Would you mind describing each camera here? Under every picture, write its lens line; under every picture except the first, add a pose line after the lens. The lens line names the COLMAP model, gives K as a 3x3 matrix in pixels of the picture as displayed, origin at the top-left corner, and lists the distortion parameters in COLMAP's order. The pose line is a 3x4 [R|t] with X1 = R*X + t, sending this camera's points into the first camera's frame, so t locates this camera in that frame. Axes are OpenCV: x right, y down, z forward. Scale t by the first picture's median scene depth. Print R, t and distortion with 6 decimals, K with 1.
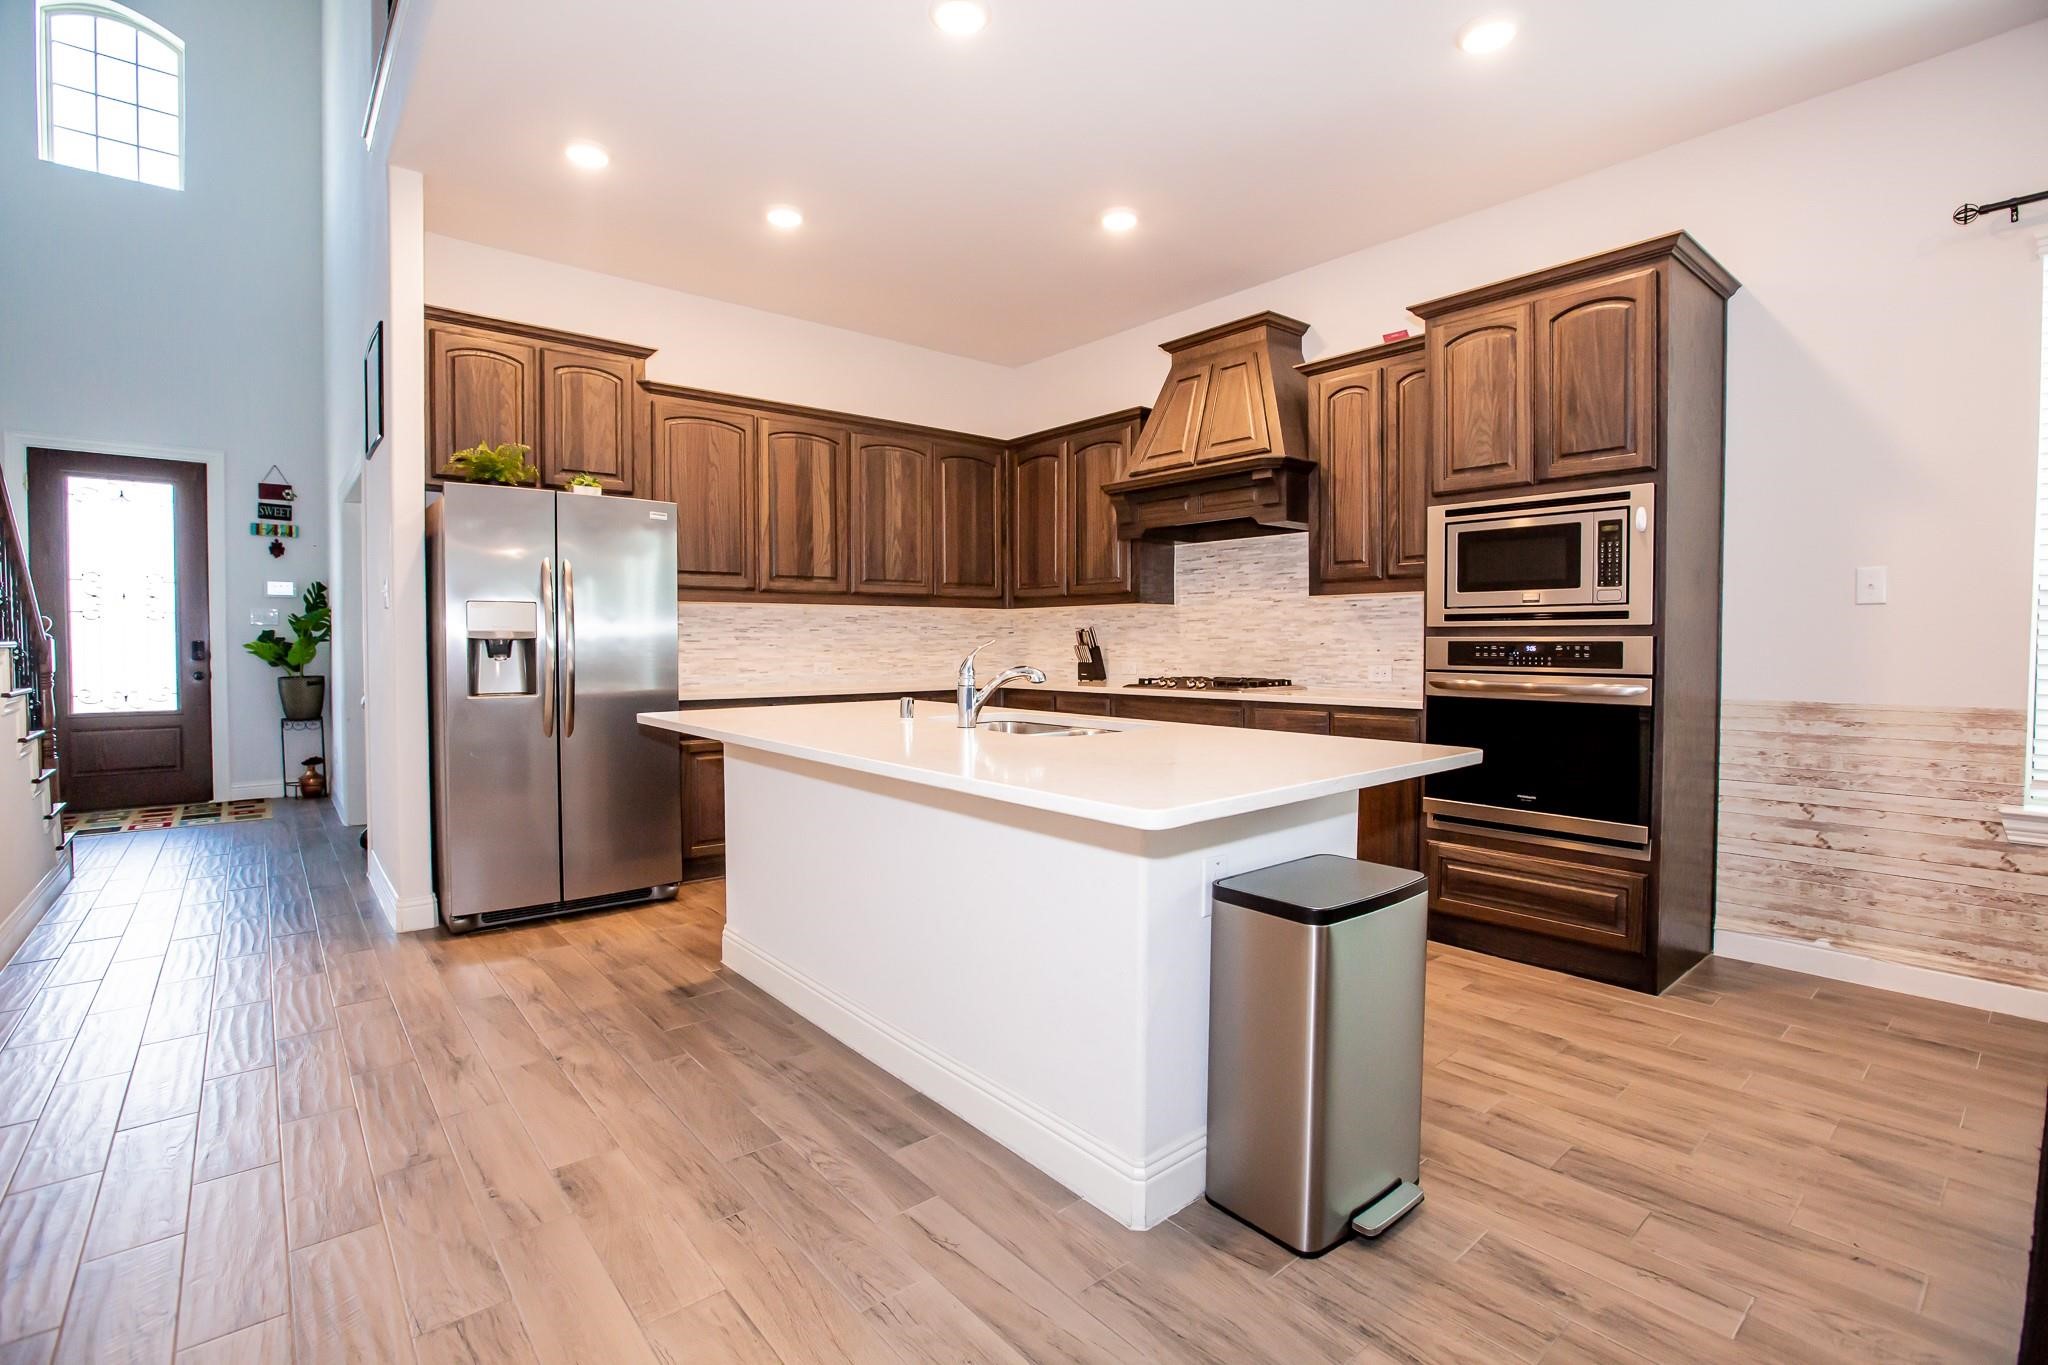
lens RADIAL K [[935.8, 0, 1024.2], [0, 935.8, 669.5], [0, 0, 1]] dist [-0.047801, 0.013316]
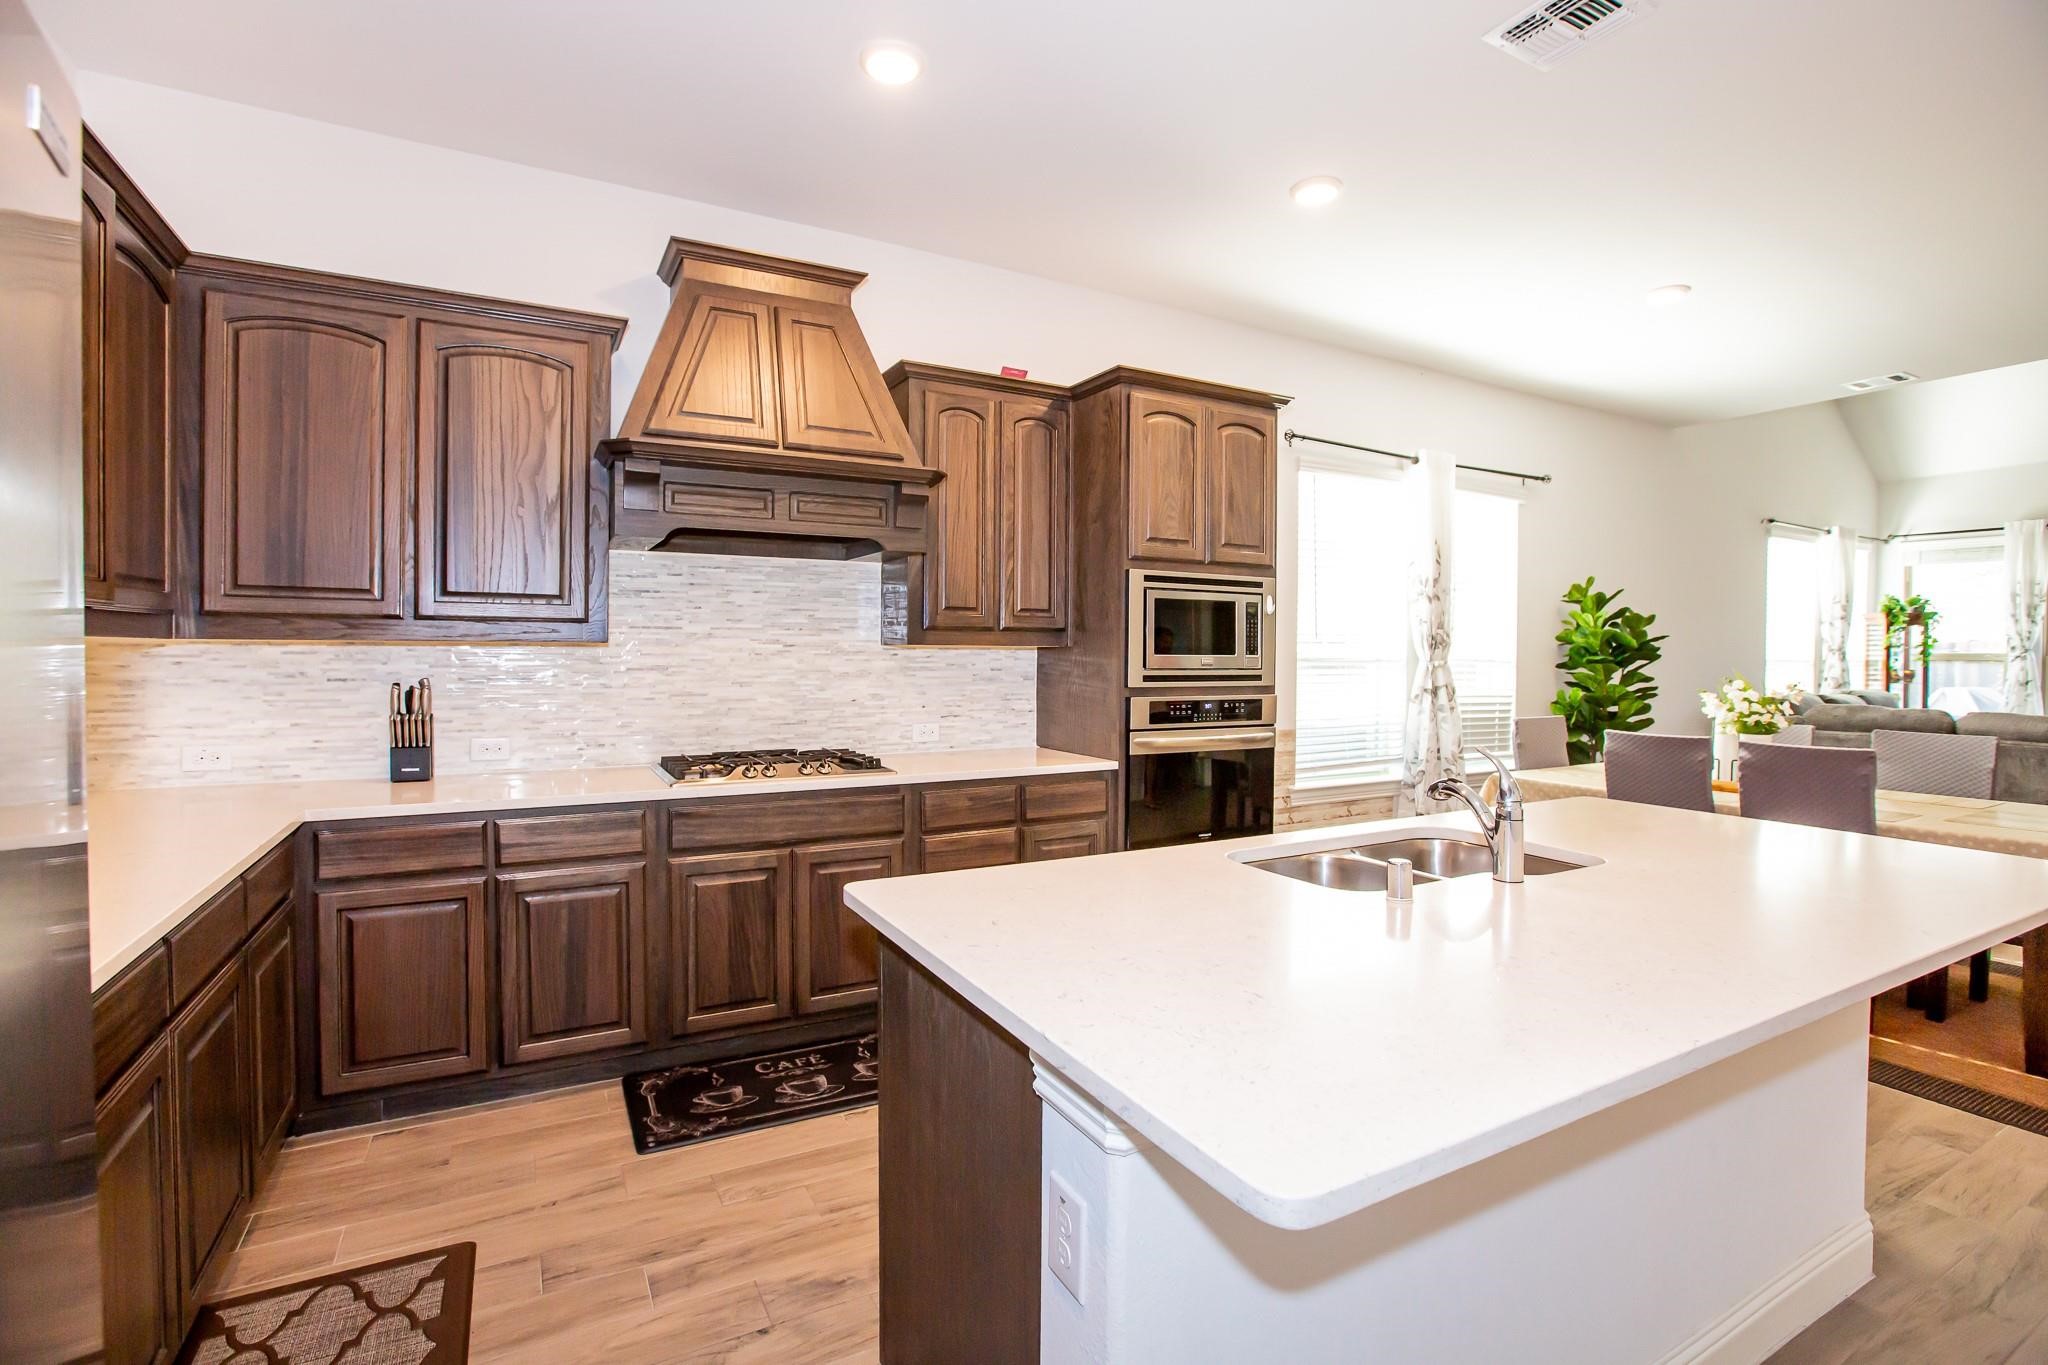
lens RADIAL K [[935.8, 0, 1018.5], [0, 935.8, 670.9], [0, 0, 1]] dist [-0.047801, 0.013316]
pose [[0.200541, -0.014956, 0.979571, -0.509592], [0.022710, 0.999686, 0.010614, -0.066918], [-0.979422, 0.020117, 0.200817, 0.788829]]
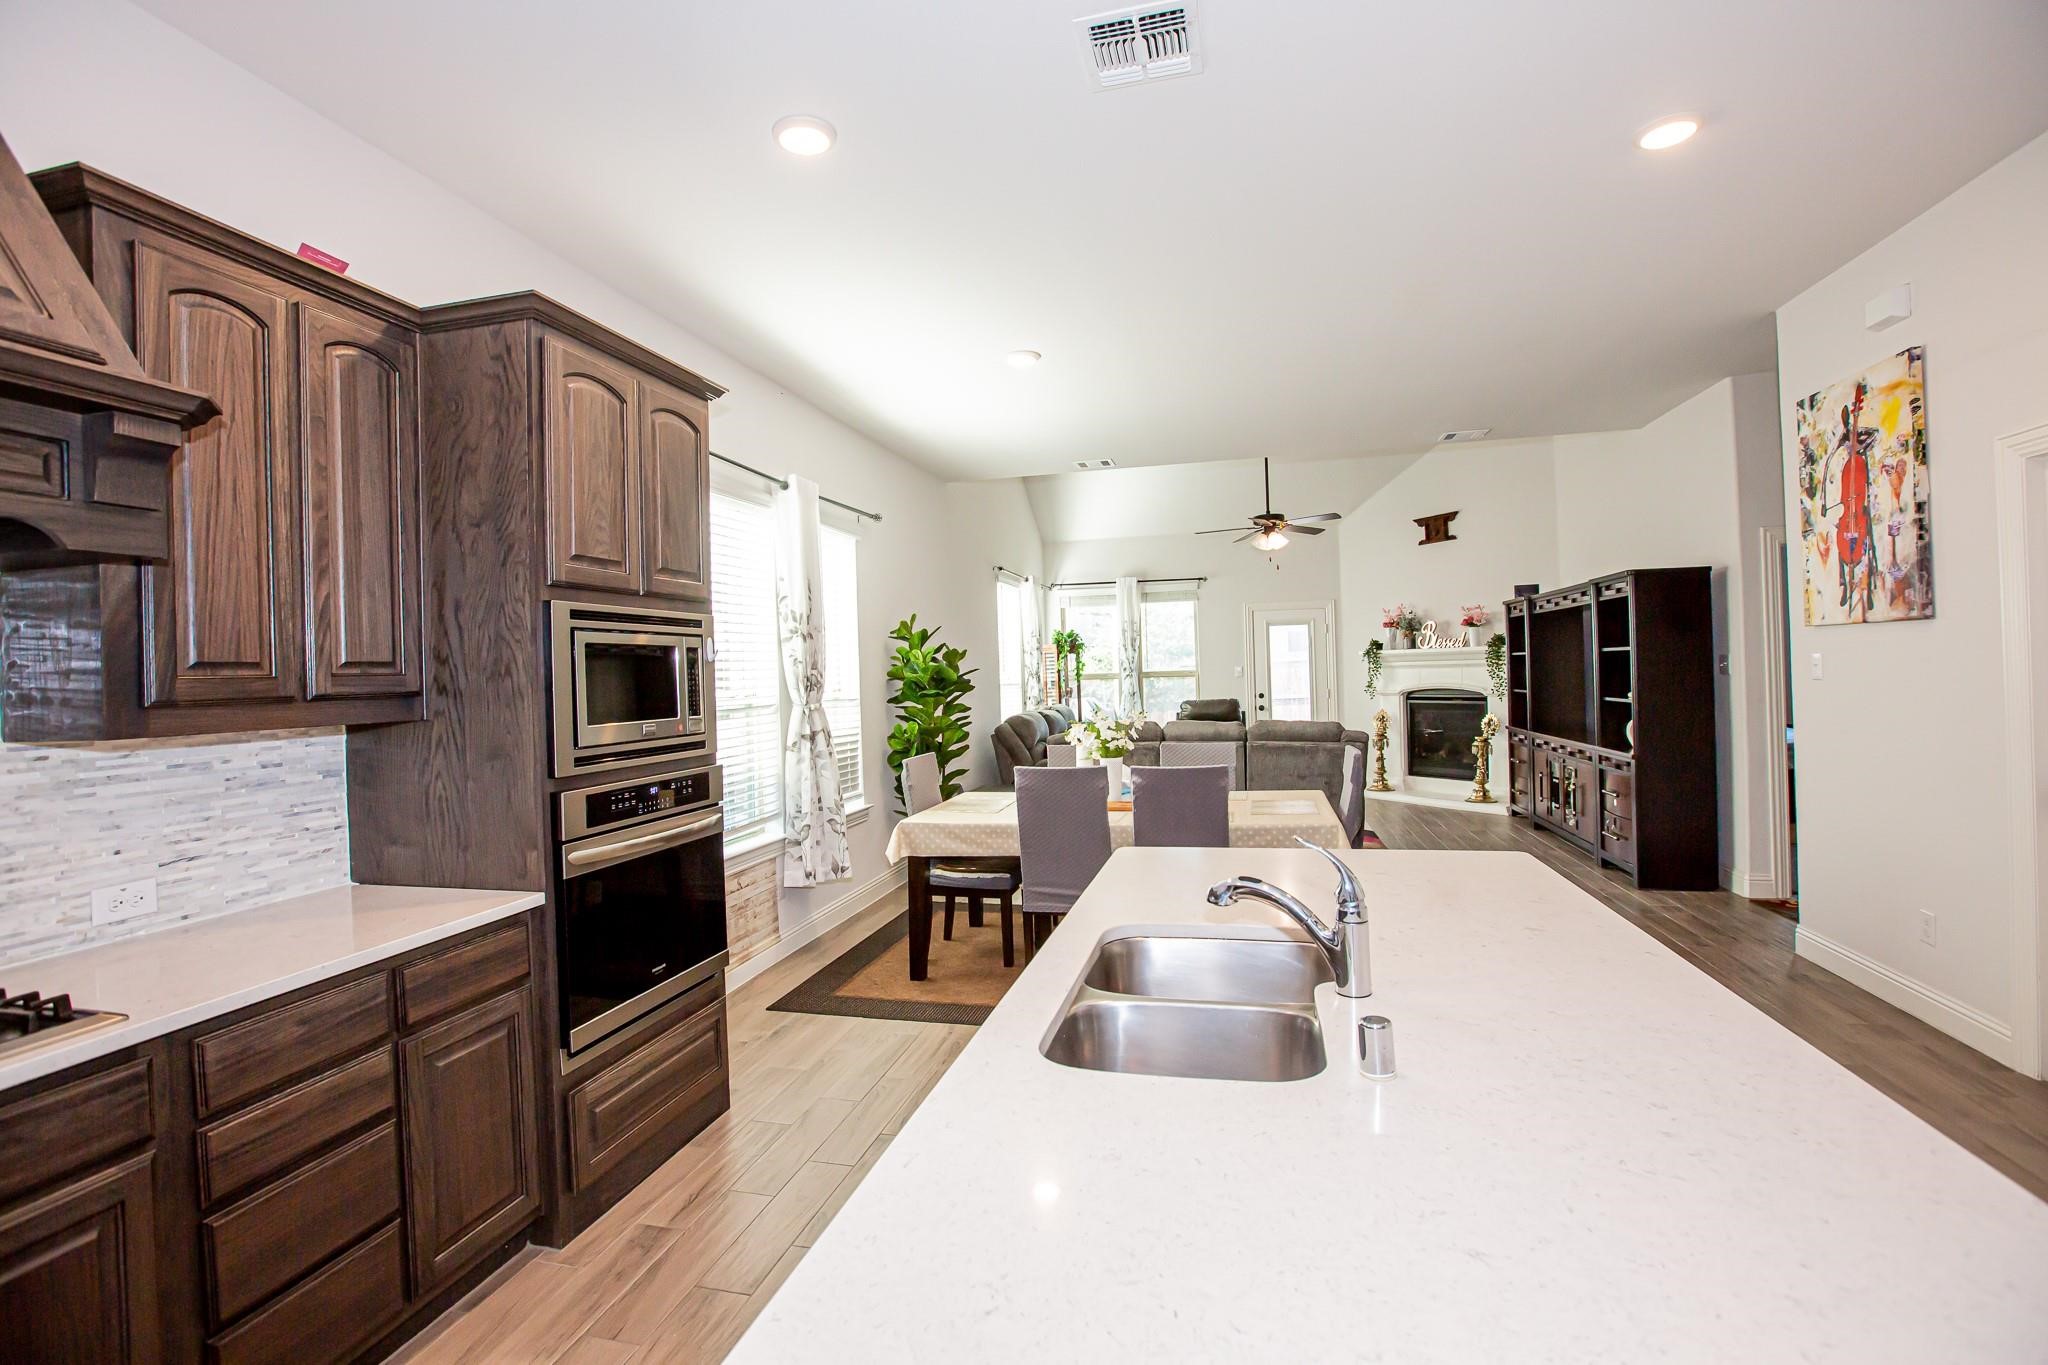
lens RADIAL K [[935.8, 0, 1018.3], [0, 935.8, 670.9], [0, 0, 1]] dist [-0.047801, 0.013316]
pose [[-0.585742, 0.021550, 0.810211, -0.262940], [0.056701, 0.998287, 0.014440, -0.098595], [-0.808512, 0.054398, -0.585960, 0.966073]]
